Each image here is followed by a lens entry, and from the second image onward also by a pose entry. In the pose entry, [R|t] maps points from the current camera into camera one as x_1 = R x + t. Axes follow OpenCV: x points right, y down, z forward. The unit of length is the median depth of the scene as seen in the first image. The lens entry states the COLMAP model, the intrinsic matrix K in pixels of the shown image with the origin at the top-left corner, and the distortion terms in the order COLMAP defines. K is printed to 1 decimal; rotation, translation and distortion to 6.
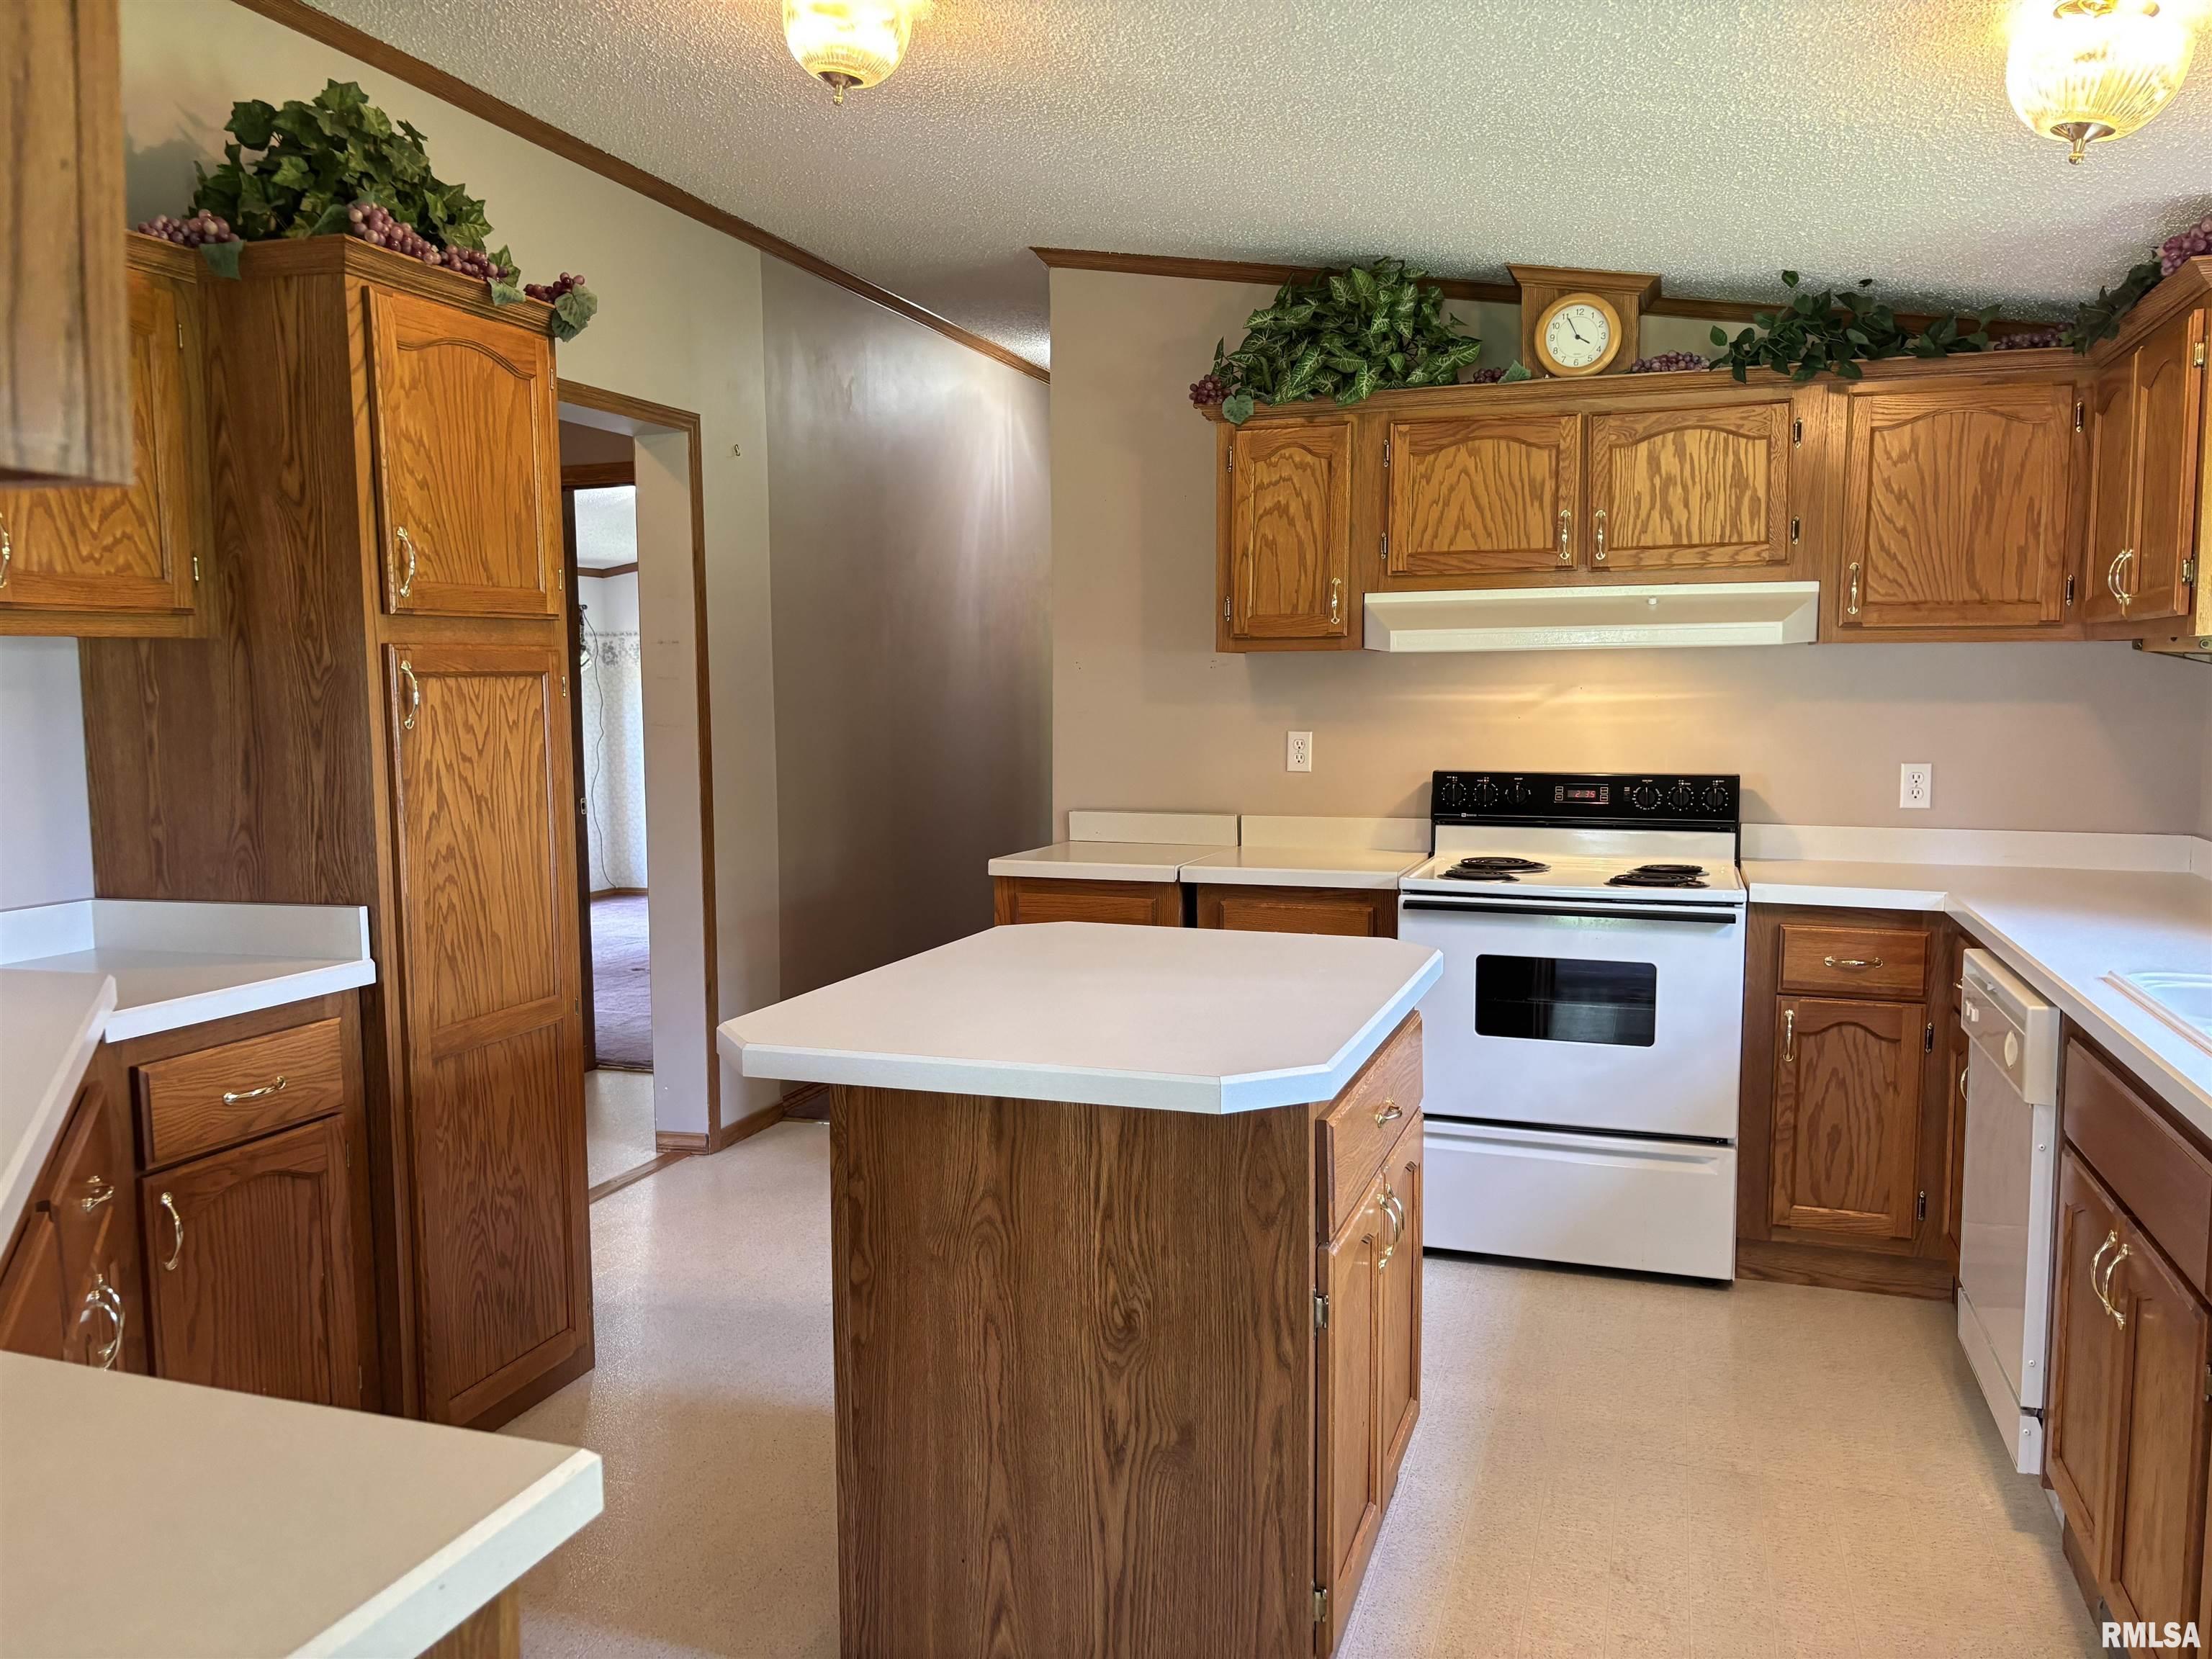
lens RADIAL K [[1666.7, 0, 1109.5], [0, 1666.7, 827.0], [0, 0, 1]] dist [0.029592, -0.050859]
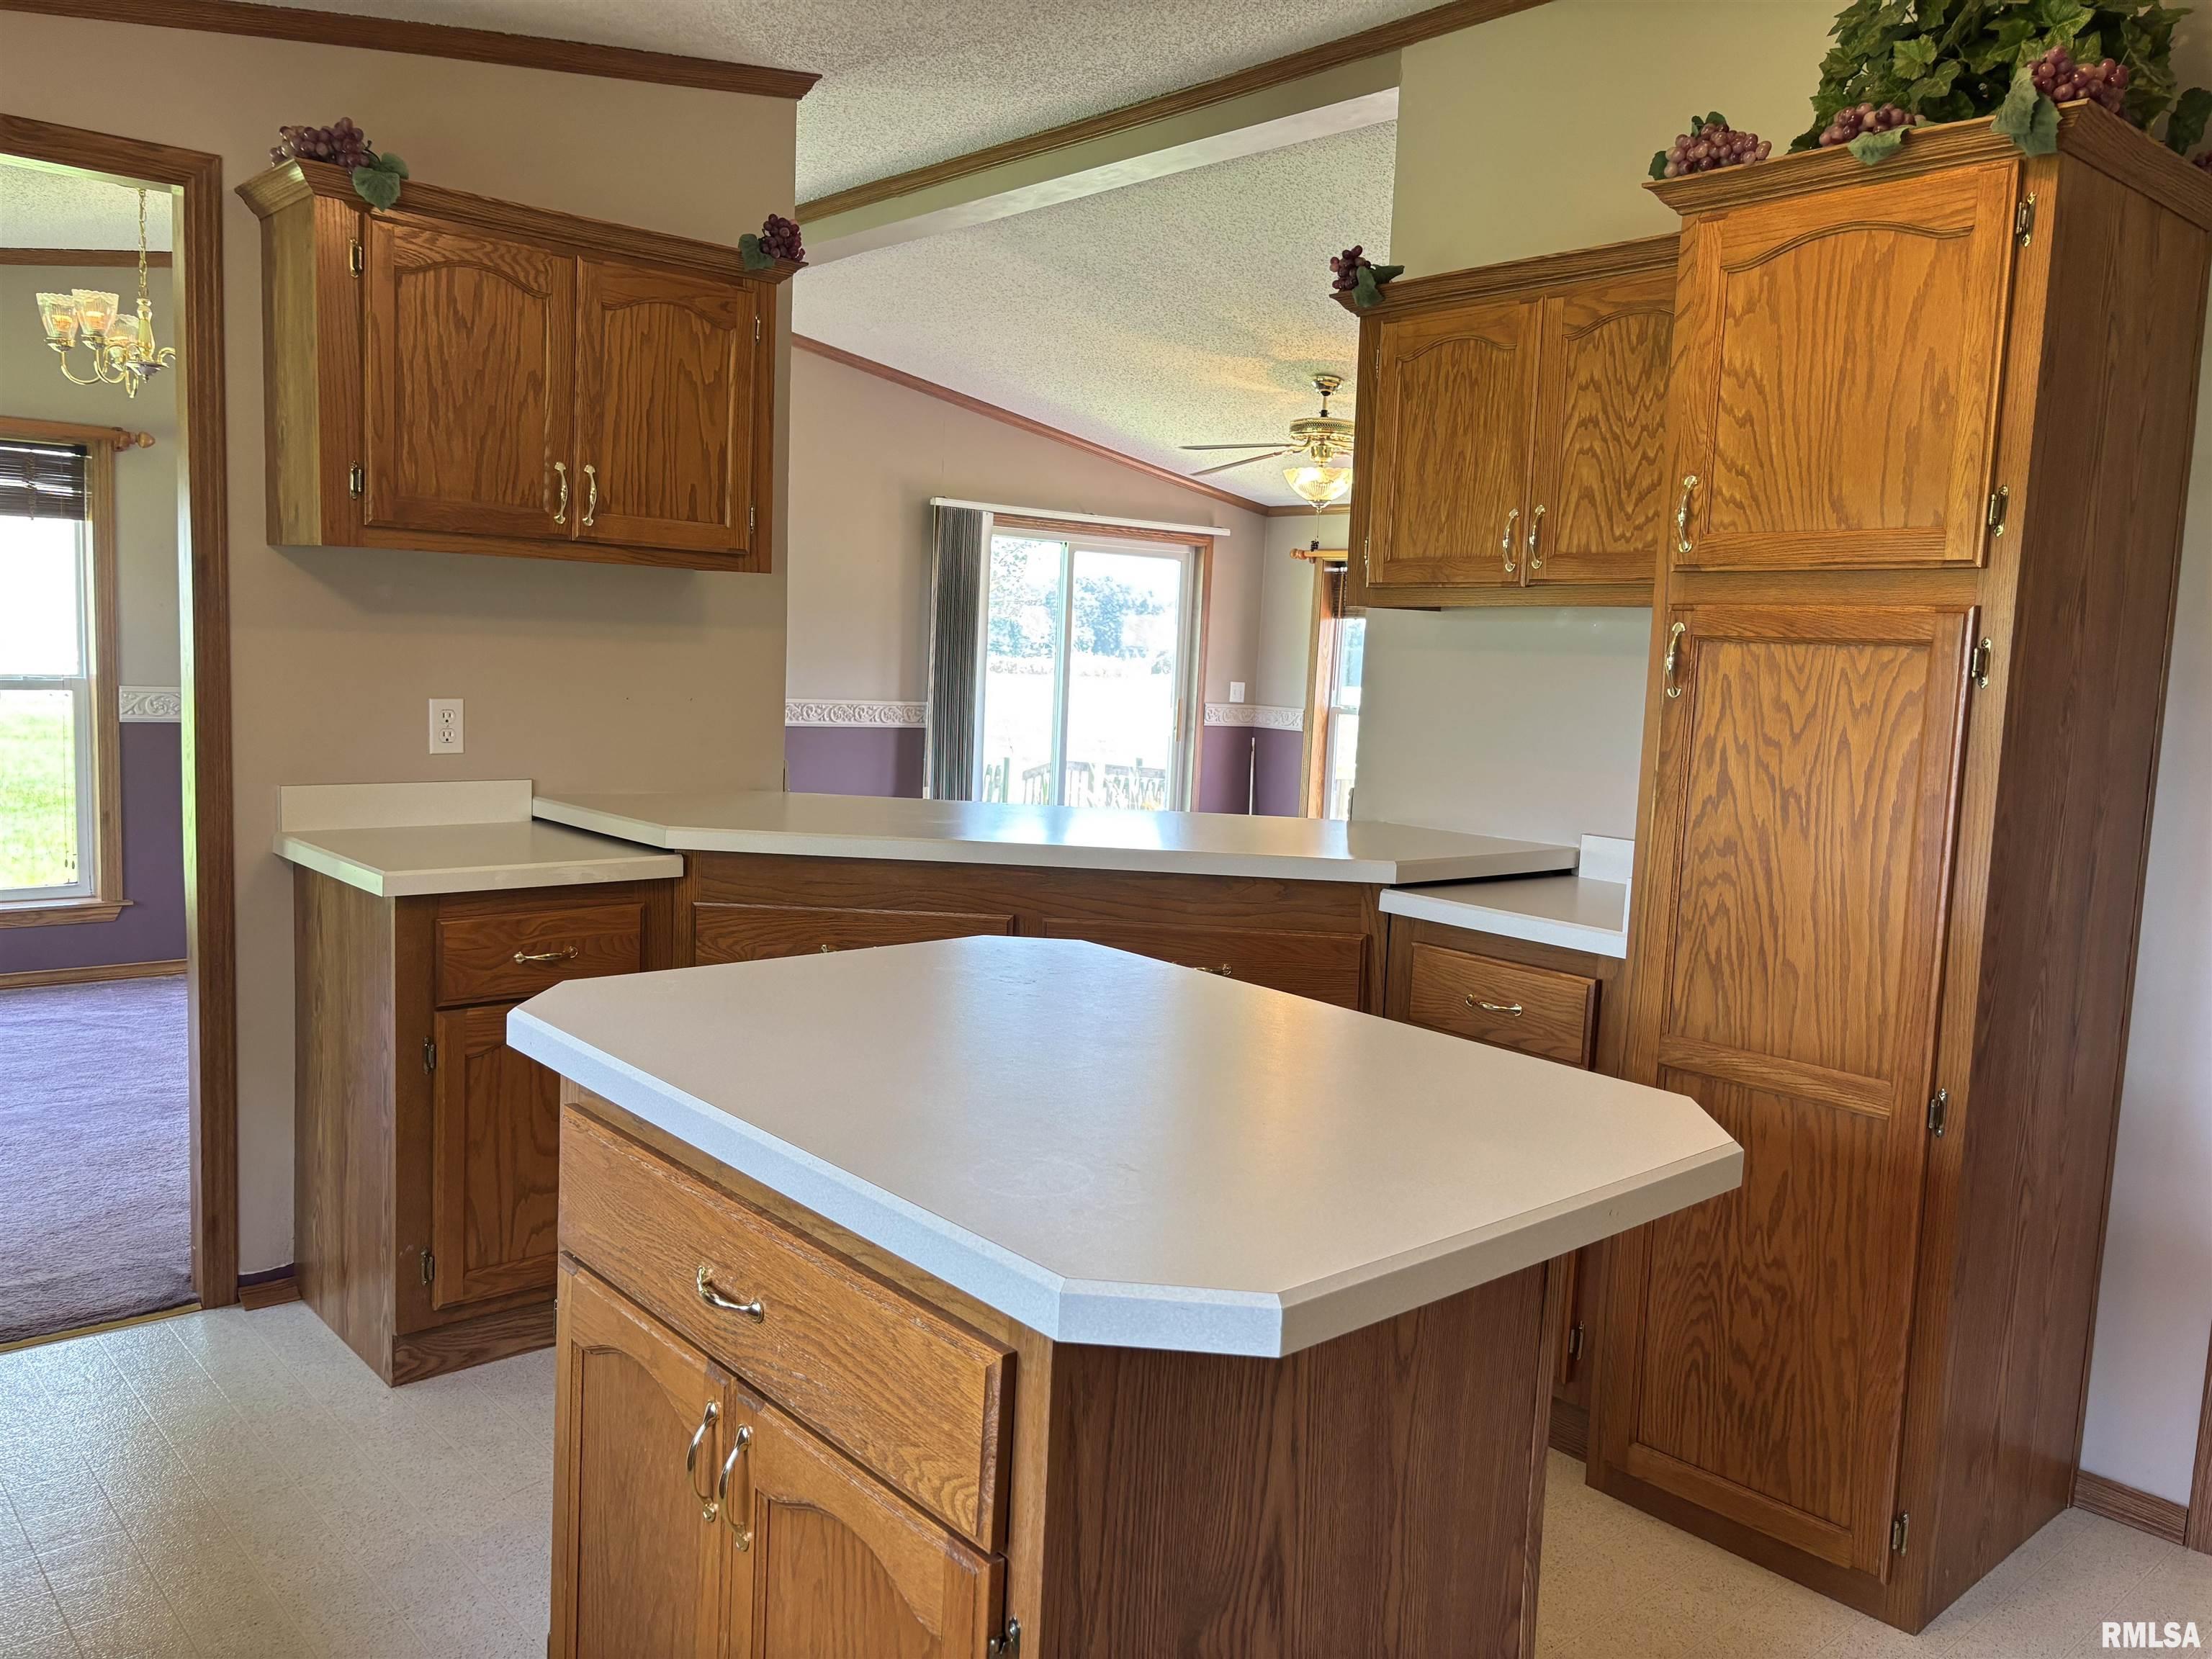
lens RADIAL K [[1666.7, 0, 1105.9], [0, 1666.7, 818.9], [0, 0, 1]] dist [0.029592, -0.050859]
pose [[-0.497031, 0.075810, -0.864415, 0.509570], [-0.114414, 0.981753, 0.151888, -0.093159], [0.860157, 0.174394, -0.479288, 1.136871]]
